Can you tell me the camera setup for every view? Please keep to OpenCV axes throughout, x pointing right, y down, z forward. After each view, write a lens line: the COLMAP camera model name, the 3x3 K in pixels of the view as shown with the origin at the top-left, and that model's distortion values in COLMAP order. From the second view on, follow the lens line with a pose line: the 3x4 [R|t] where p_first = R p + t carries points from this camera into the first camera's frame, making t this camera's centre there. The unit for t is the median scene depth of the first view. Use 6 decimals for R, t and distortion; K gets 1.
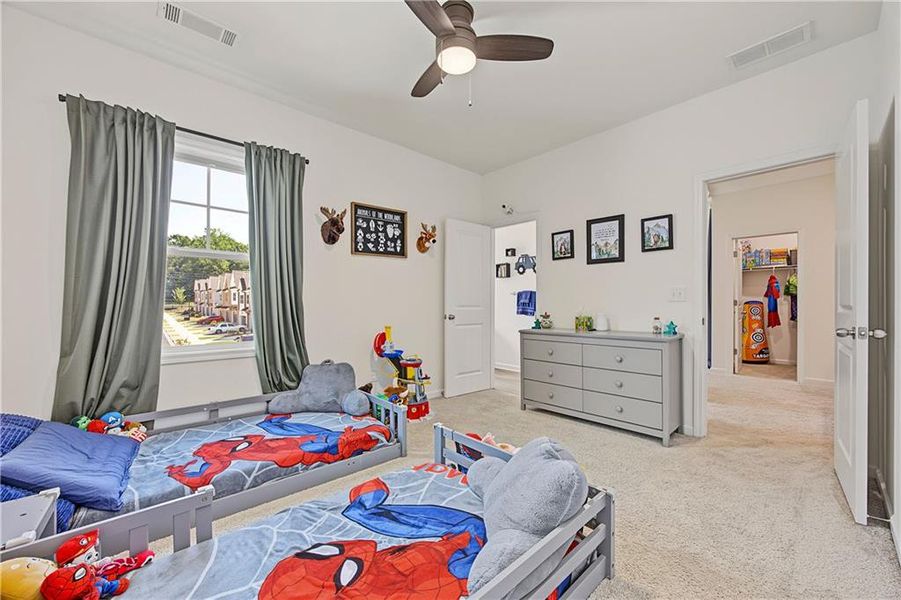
lens RADIAL K [[347.5, 0, 453.5], [0, 347.5, 304.2], [0, 0, 1]] dist [-0.020710, 0.006137]
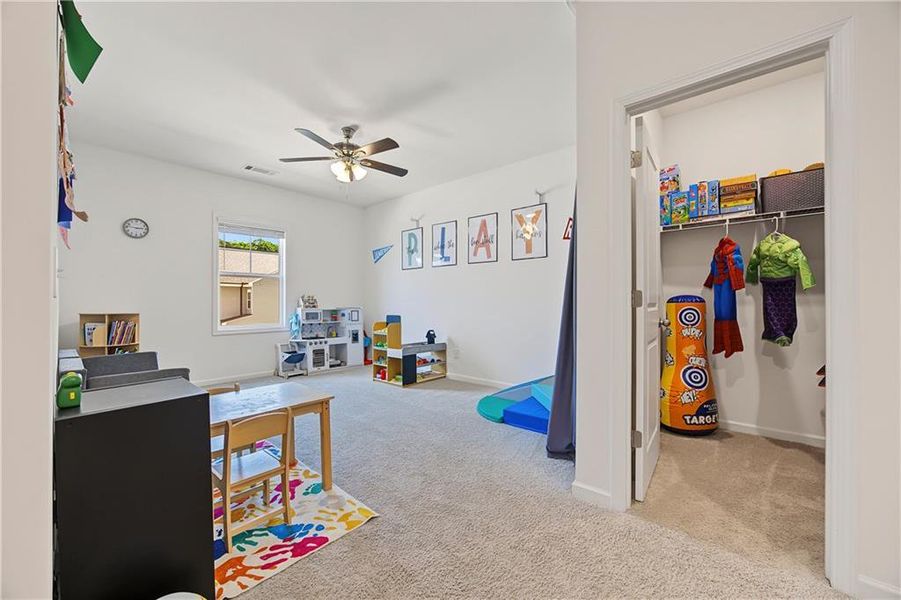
lens RADIAL K [[347.5, 0, 447.3], [0, 347.5, 298.7], [0, 0, 1]] dist [-0.020710, 0.006137]
pose [[0.993858, -0.001899, 0.110646, 0.520566], [0.001794, 0.999998, 0.001045, -0.006133], [-0.110648, -0.000840, 0.993859, 0.593350]]
